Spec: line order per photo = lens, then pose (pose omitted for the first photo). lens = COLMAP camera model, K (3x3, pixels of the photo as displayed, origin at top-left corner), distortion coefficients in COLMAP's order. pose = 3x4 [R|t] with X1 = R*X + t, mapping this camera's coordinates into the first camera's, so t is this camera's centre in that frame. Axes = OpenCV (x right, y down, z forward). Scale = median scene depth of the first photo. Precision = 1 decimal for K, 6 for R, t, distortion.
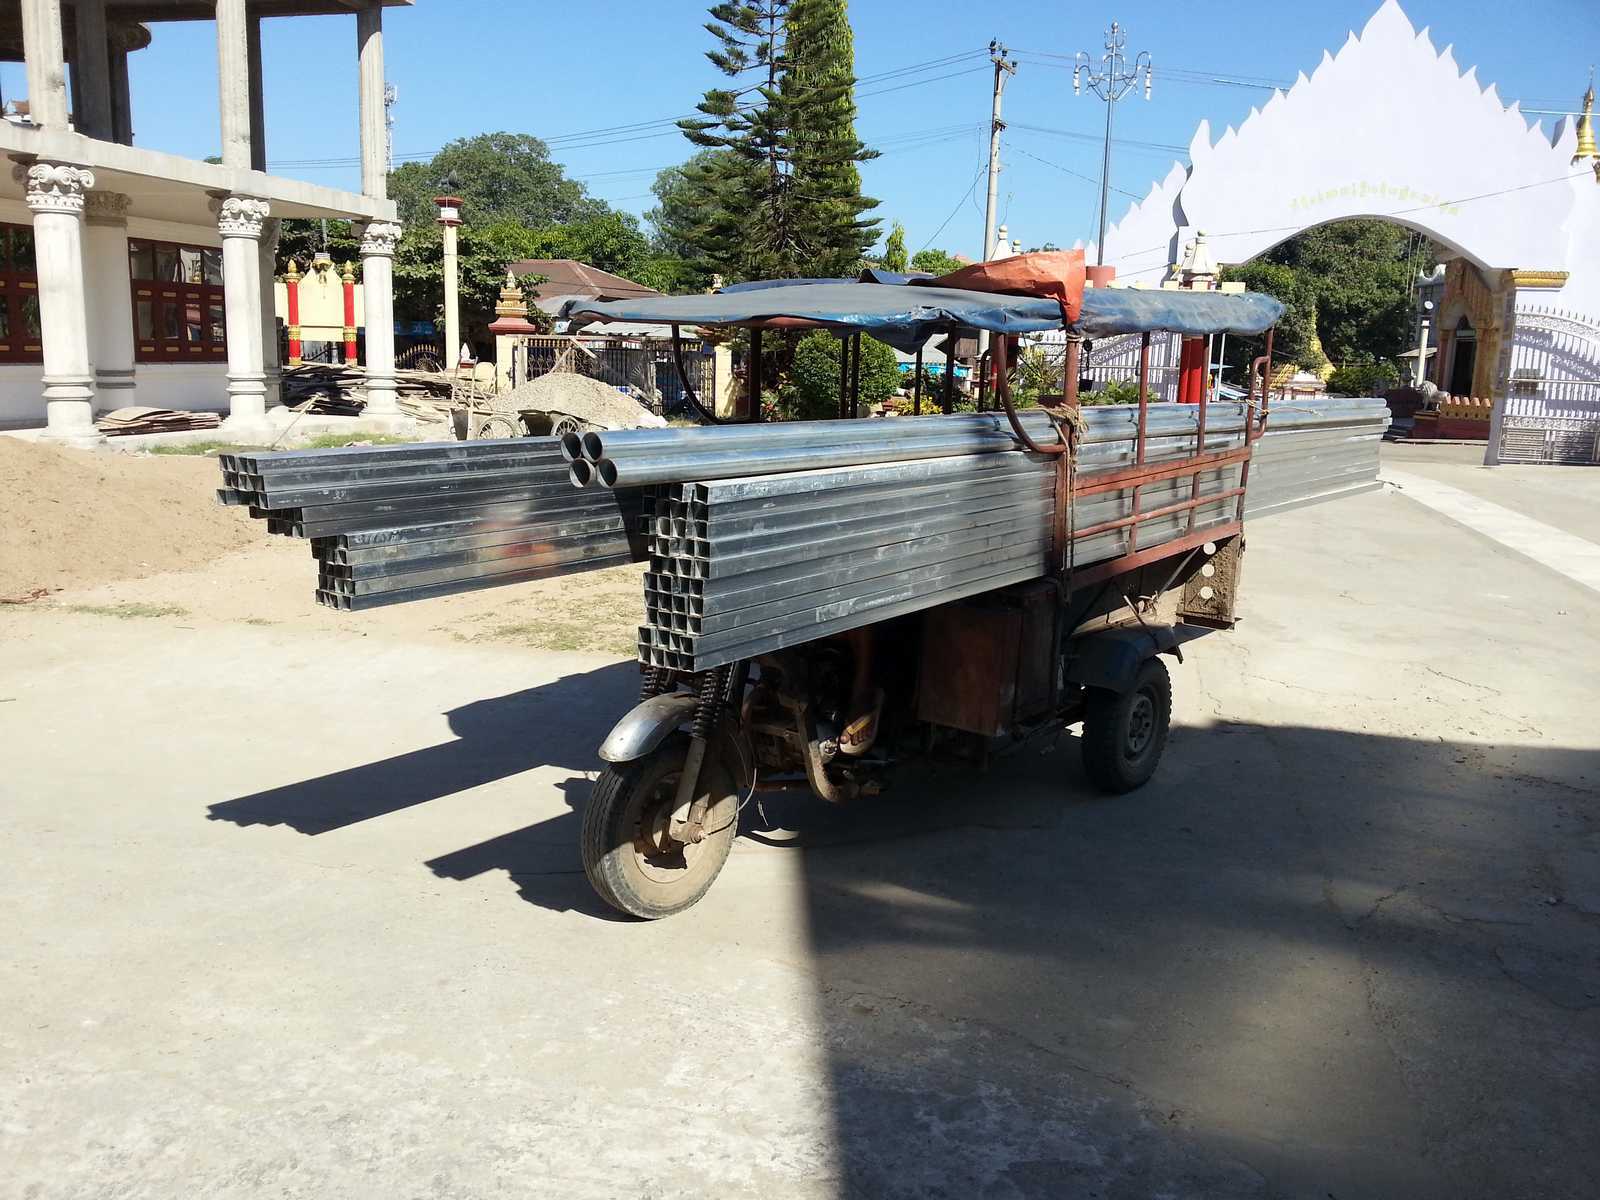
lens RADIAL K [[1329.6, 0, 800.0], [0, 1329.6, 600.0], [0, 0, 1]] dist [0.019373, -0.082579]
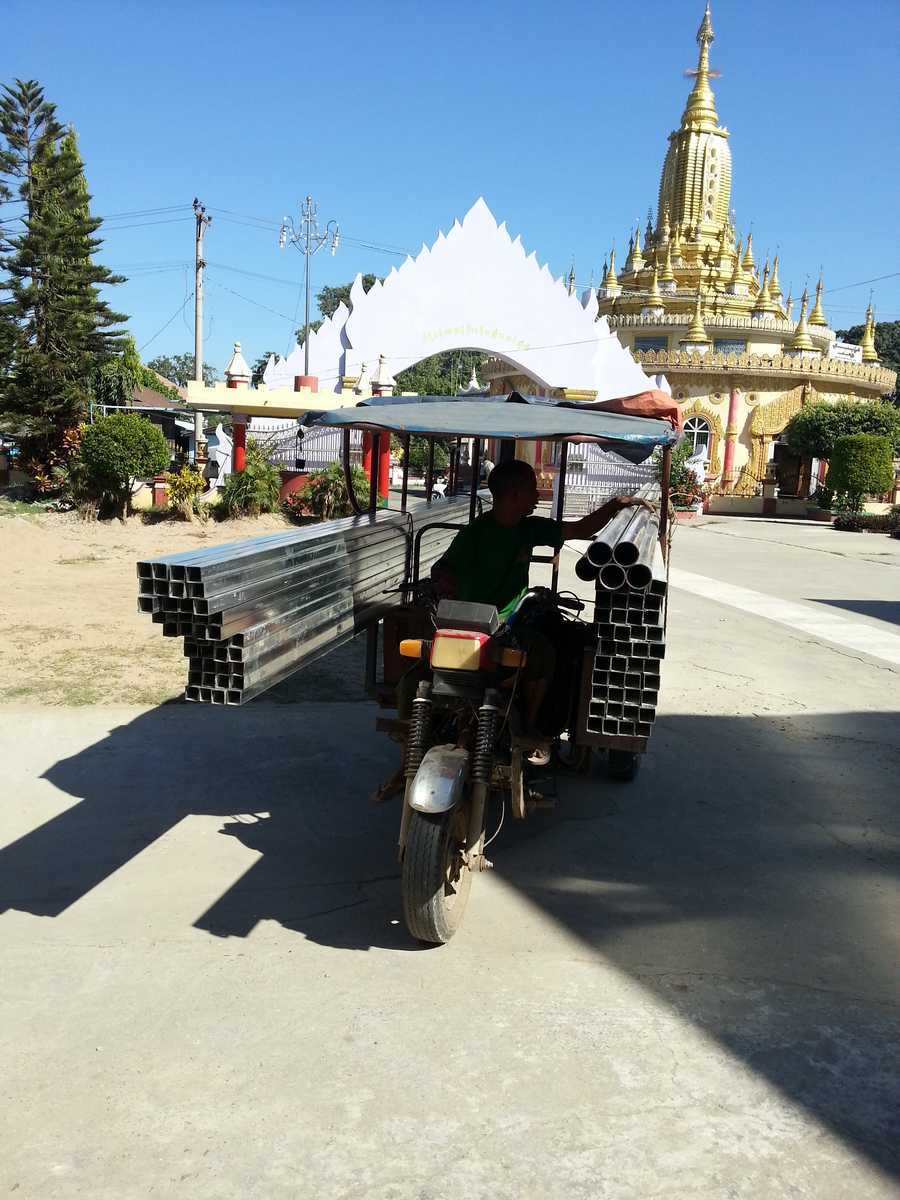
lens RADIAL K [[997.2, 0, 462.1], [0, 997.2, 596.8], [0, 0, 1]] dist [0.019373, -0.082579]
pose [[0.915271, -0.045329, 0.400279, -0.321852], [0.055211, 0.998388, -0.013183, -0.037854], [-0.399036, 0.034166, 0.916298, 0.132946]]
